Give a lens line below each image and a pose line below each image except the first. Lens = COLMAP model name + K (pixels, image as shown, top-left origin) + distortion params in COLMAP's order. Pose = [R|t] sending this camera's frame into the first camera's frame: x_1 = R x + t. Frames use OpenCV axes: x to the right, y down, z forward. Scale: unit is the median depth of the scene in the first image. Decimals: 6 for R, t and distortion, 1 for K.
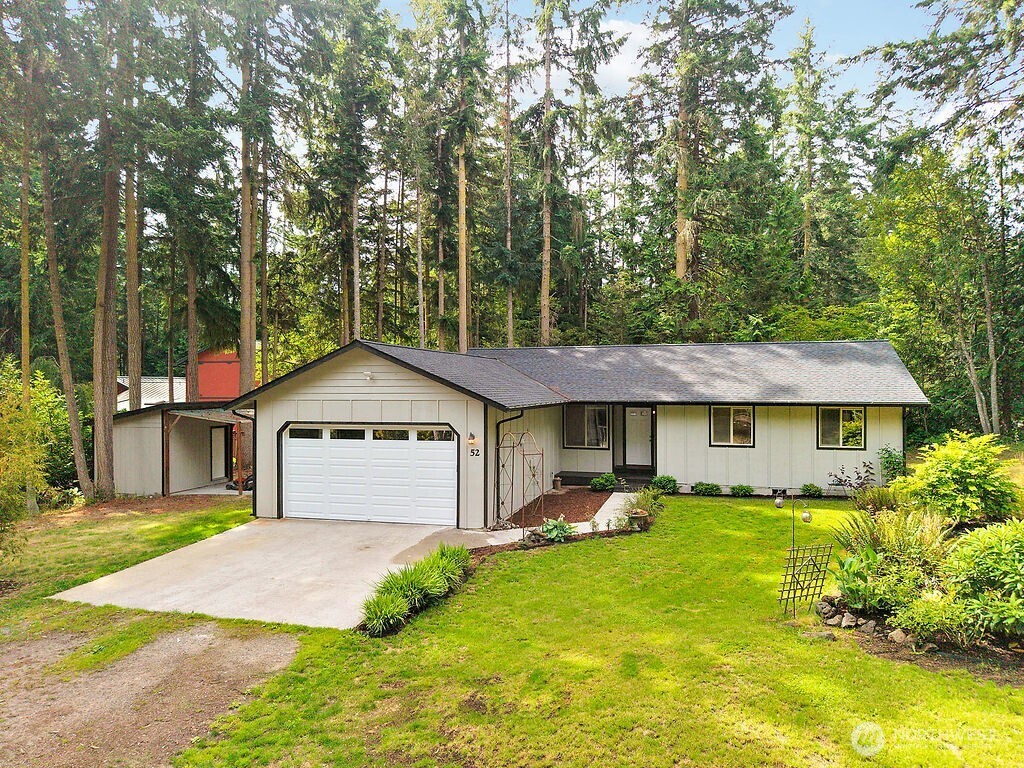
lens RADIAL K [[672.6, 0, 512.0], [0, 672.6, 384.0], [0, 0, 1]] dist [0.015609, -0.016315]
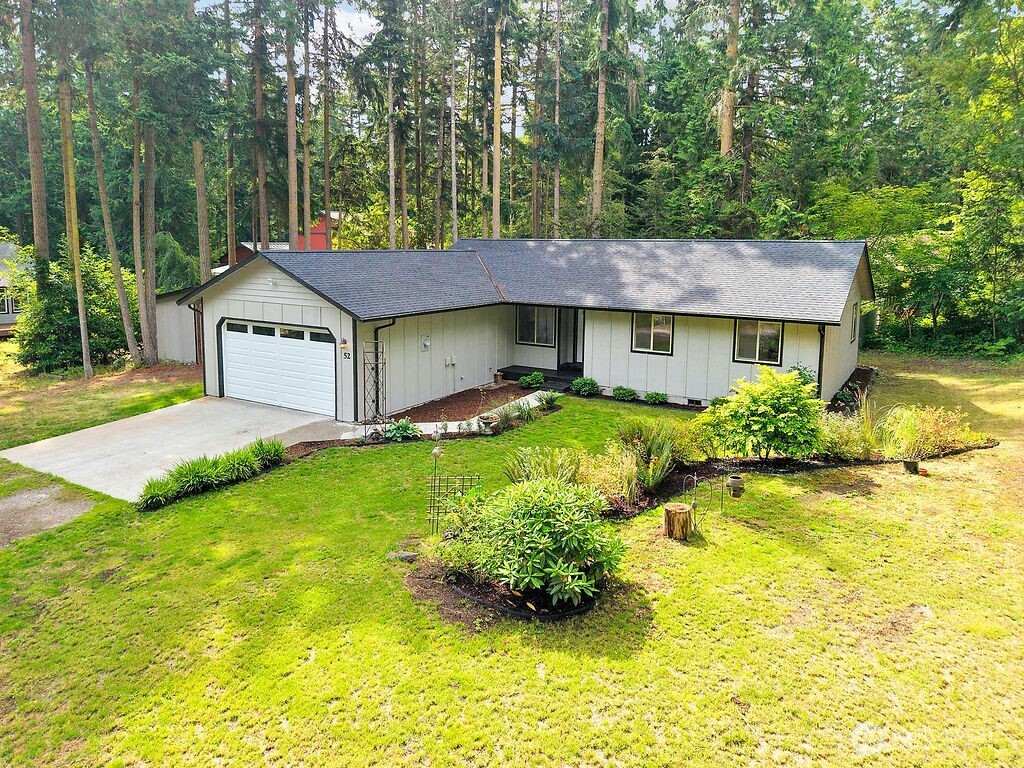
lens RADIAL K [[699.0, 0, 507.0], [0, 699.0, 317.1], [0, 0, 1]] dist [0.006816, -0.003556]
pose [[0.963439, 0.040670, -0.264823, 0.402633], [-0.010209, 0.993267, 0.115400, -0.077703], [0.267733, -0.108477, 0.957367, -0.028596]]
